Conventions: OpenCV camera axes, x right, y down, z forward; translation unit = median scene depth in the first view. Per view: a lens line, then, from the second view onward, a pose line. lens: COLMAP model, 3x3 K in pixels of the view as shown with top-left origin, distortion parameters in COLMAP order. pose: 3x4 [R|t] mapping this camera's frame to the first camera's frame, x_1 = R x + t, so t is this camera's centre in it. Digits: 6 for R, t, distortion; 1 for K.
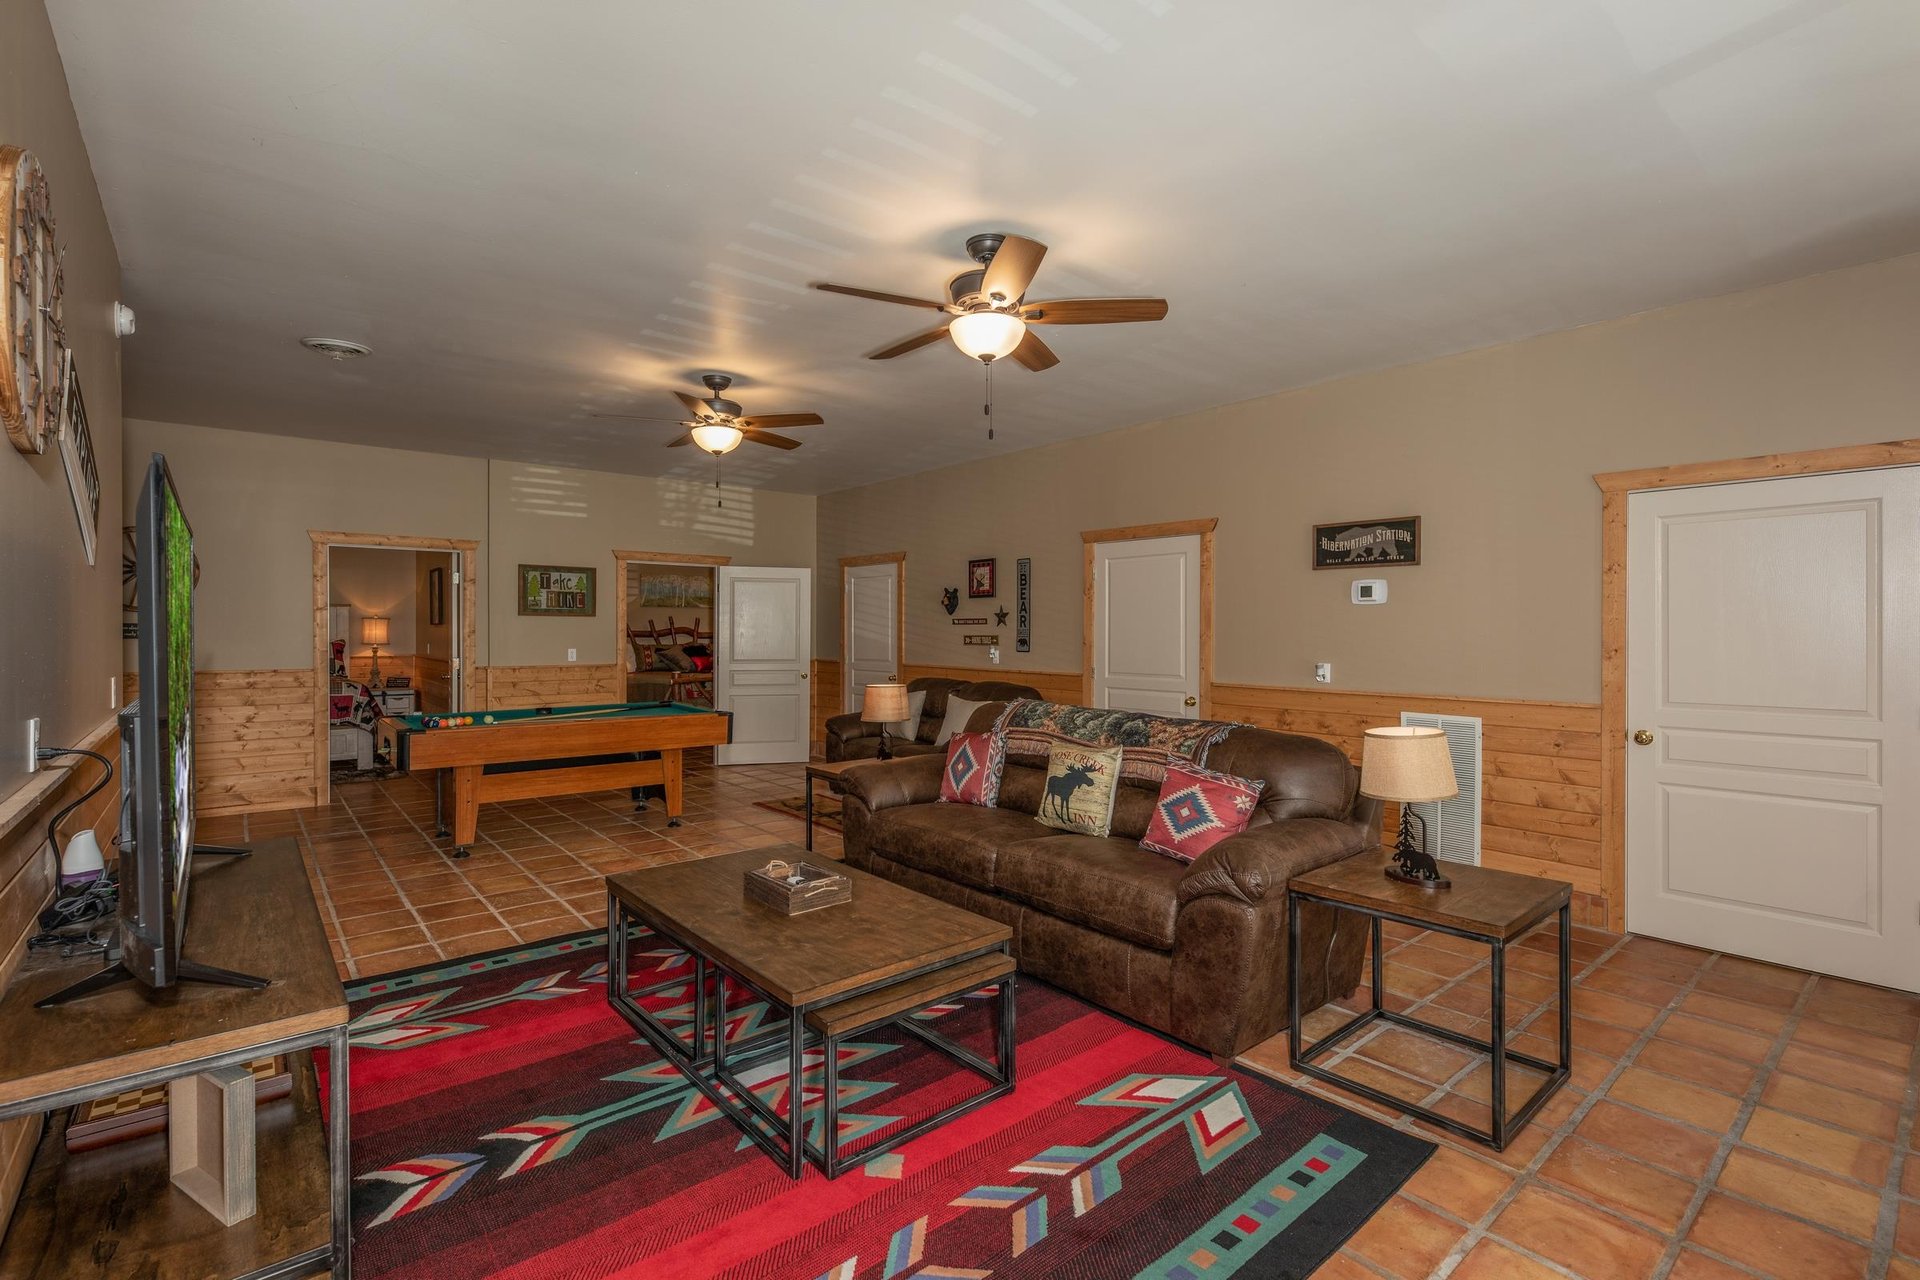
lens RADIAL K [[866.0, 0, 960.0], [0, 866.0, 640.0], [0, 0, 1]] dist [-0.000797, -0.000110]
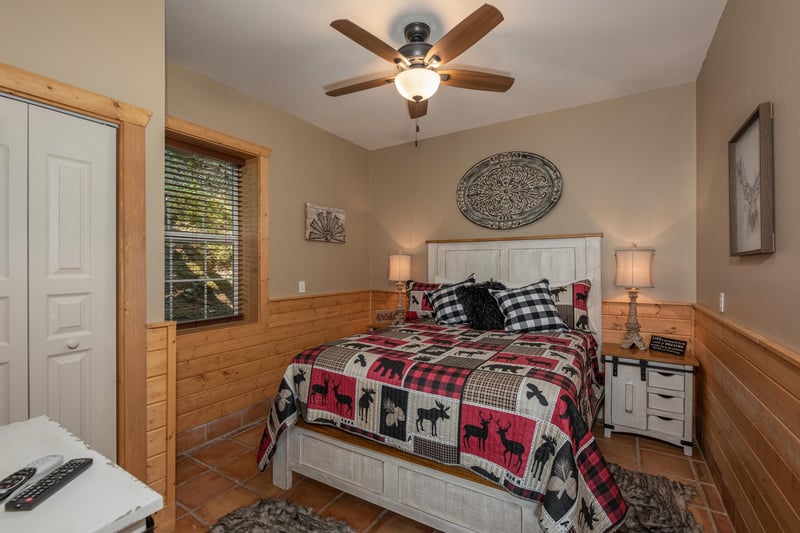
lens RADIAL K [[360.8, 0, 400.0], [0, 360.8, 266.5], [0, 0, 1]] dist [-0.000797, -0.000110]
pose [[0.314756, -0.003517, -0.949166, -0.450088], [-0.001854, 0.999989, -0.004320, -0.010192], [0.949171, 0.003119, 0.314746, 0.718365]]
